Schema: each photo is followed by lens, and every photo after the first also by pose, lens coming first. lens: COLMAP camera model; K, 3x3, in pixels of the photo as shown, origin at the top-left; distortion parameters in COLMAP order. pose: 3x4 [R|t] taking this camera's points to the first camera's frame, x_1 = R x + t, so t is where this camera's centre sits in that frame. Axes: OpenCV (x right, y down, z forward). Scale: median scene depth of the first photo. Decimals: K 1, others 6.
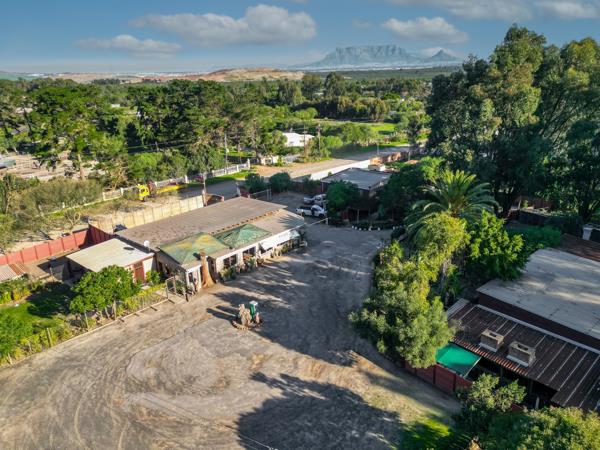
lens RADIAL K [[438.4, 0, 306.5], [0, 438.4, 215.1], [0, 0, 1]] dist [0.046610, -0.032285]
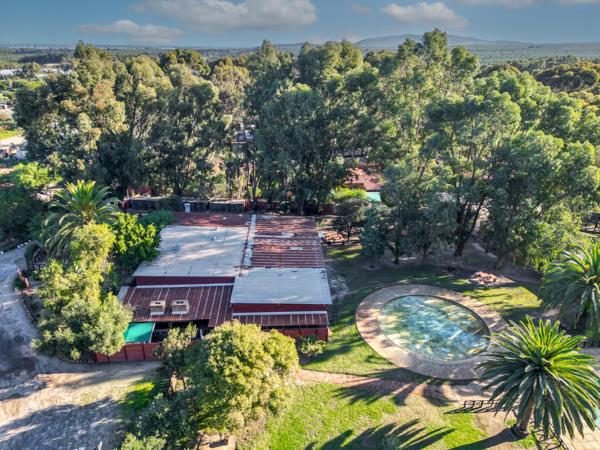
lens RADIAL K [[418.4, 0, 298.4], [0, 418.4, 224.6], [0, 0, 1]] dist [0.023222, -0.023974]
pose [[0.620289, -0.273172, 0.735268, -0.158460], [0.225402, 0.959935, 0.166487, -0.061394], [-0.751290, 0.062461, 0.657010, -0.135891]]
